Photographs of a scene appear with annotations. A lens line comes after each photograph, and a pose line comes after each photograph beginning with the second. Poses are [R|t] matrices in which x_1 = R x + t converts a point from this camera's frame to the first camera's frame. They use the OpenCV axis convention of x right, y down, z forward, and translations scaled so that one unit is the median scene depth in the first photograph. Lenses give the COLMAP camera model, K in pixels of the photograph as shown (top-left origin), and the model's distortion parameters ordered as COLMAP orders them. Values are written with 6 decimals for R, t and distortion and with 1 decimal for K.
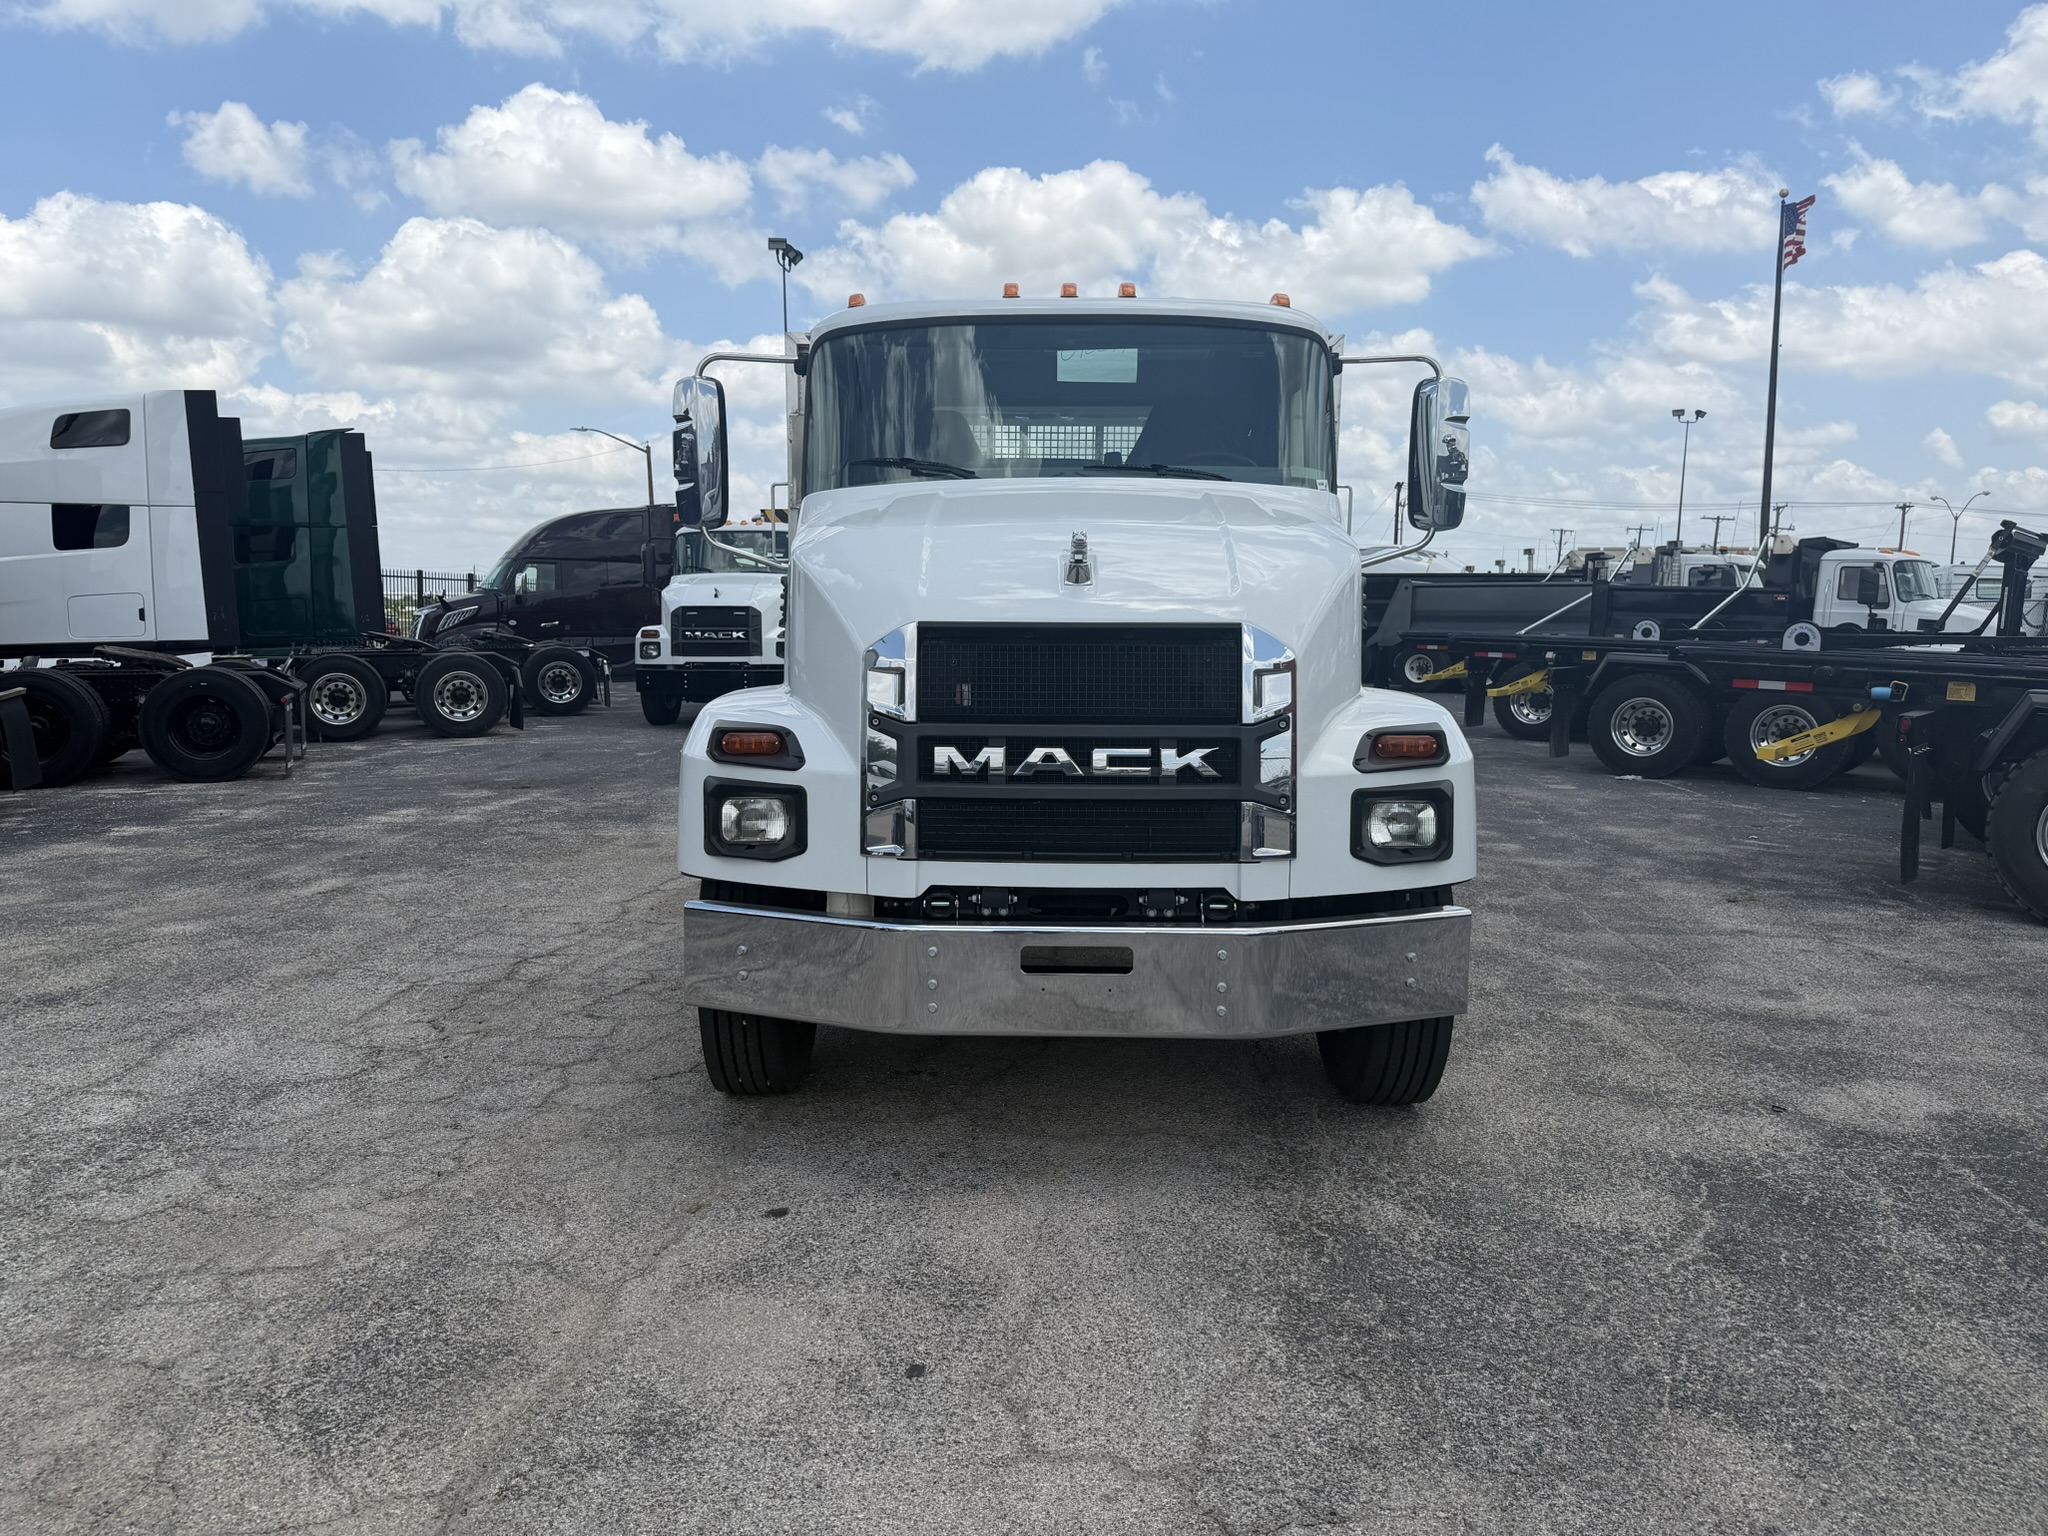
lens RADIAL K [[1425.0, 0, 1024.0], [0, 1425.0, 768.0], [0, 0, 1]] dist [0.039604, -0.042445]
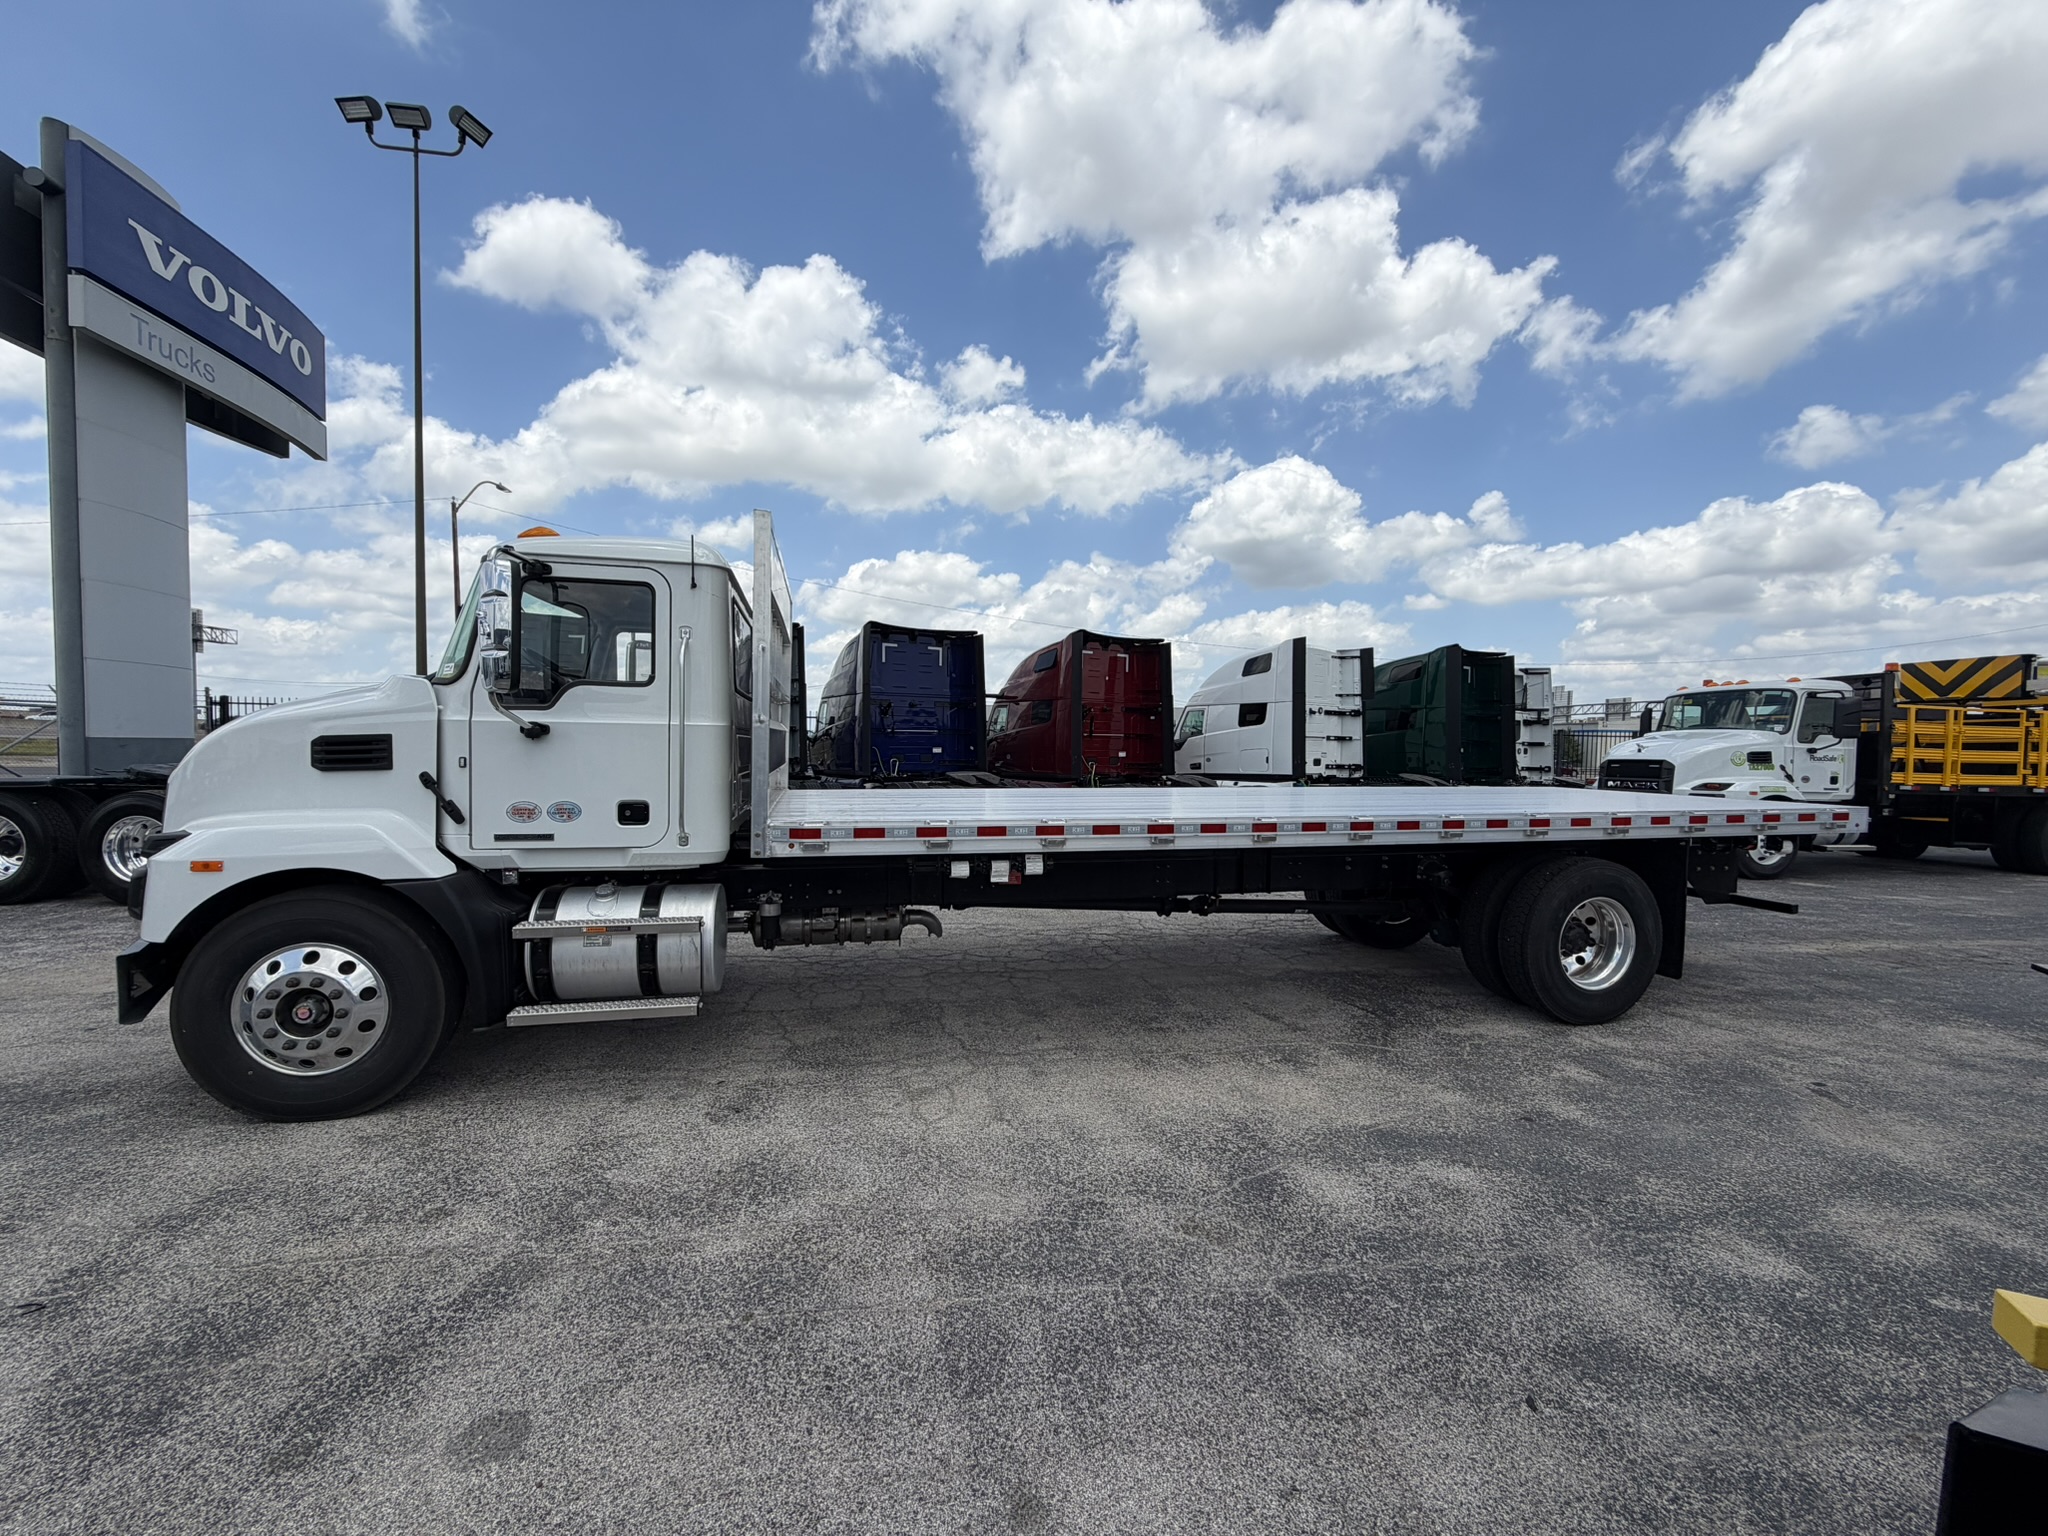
lens RADIAL K [[825.0, 0, 1024.0], [0, 825.0, 768.0], [0, 0, 1]] dist [0.004454, 0.000392]
pose [[0.234133, 0.023744, -0.971914, 1.042272], [-0.119455, 0.992829, -0.004521, -0.155318], [0.964838, 0.117159, 0.235291, 1.277689]]
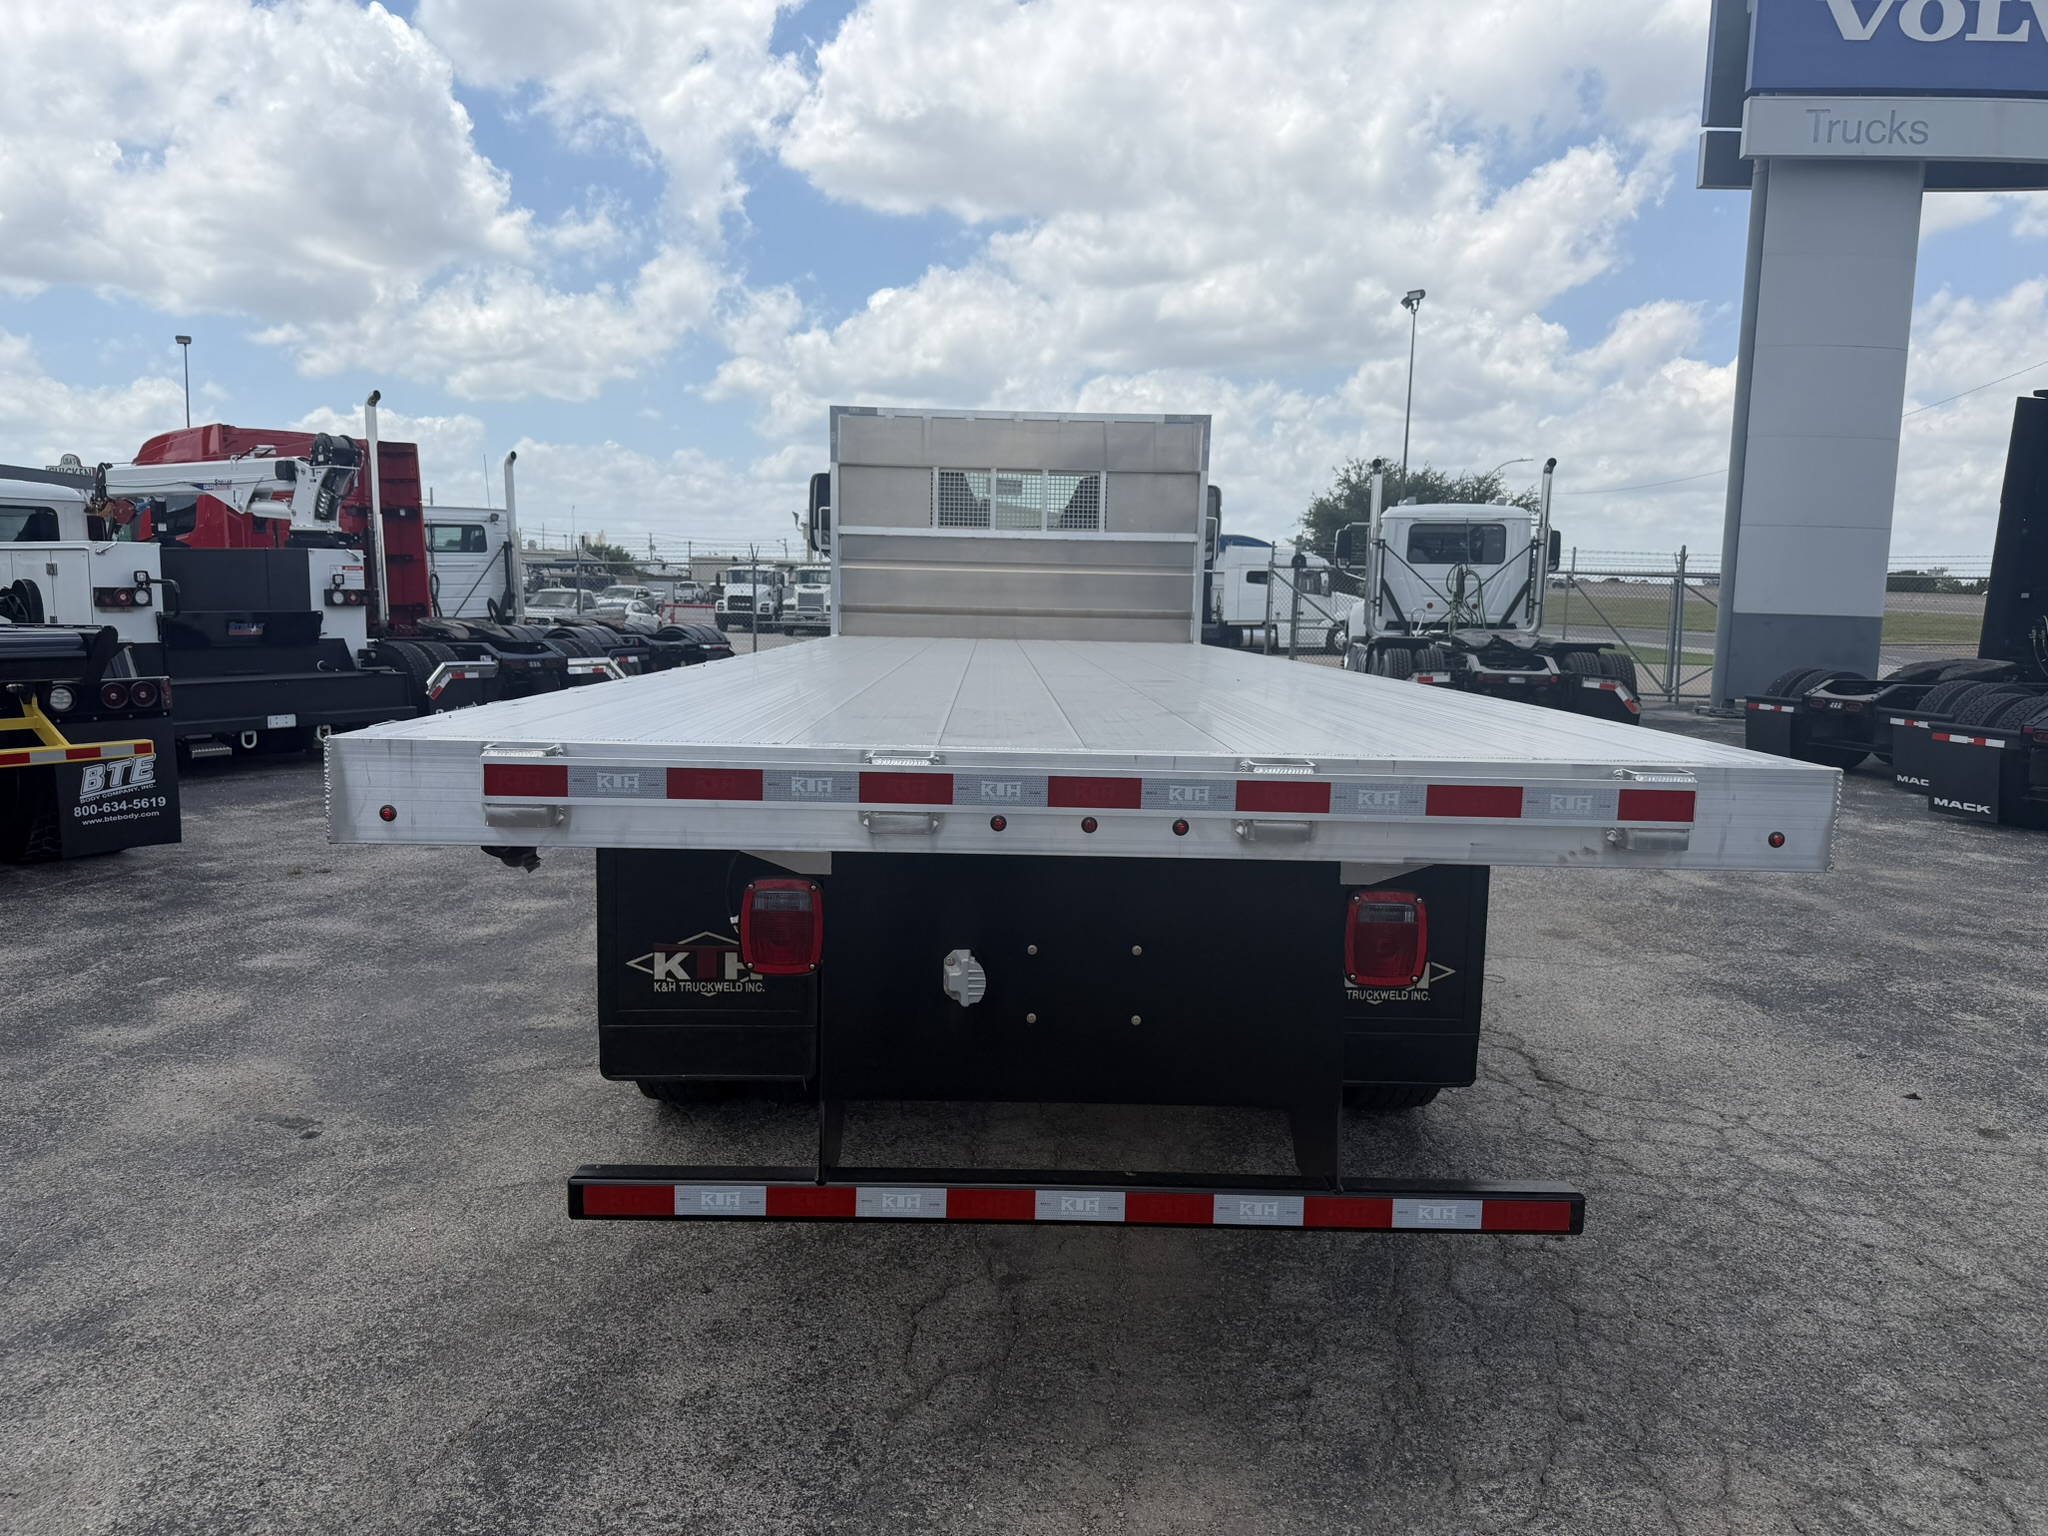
lens RADIAL K [[1425.0, 0, 1024.0], [0, 1425.0, 768.0], [0, 0, 1]] dist [0.039604, -0.042445]
pose [[-0.999436, -0.025906, -0.021365, 0.066914], [-0.030170, 0.972105, 0.232600, -0.341320], [0.014743, 0.233113, -0.972338, 2.993377]]
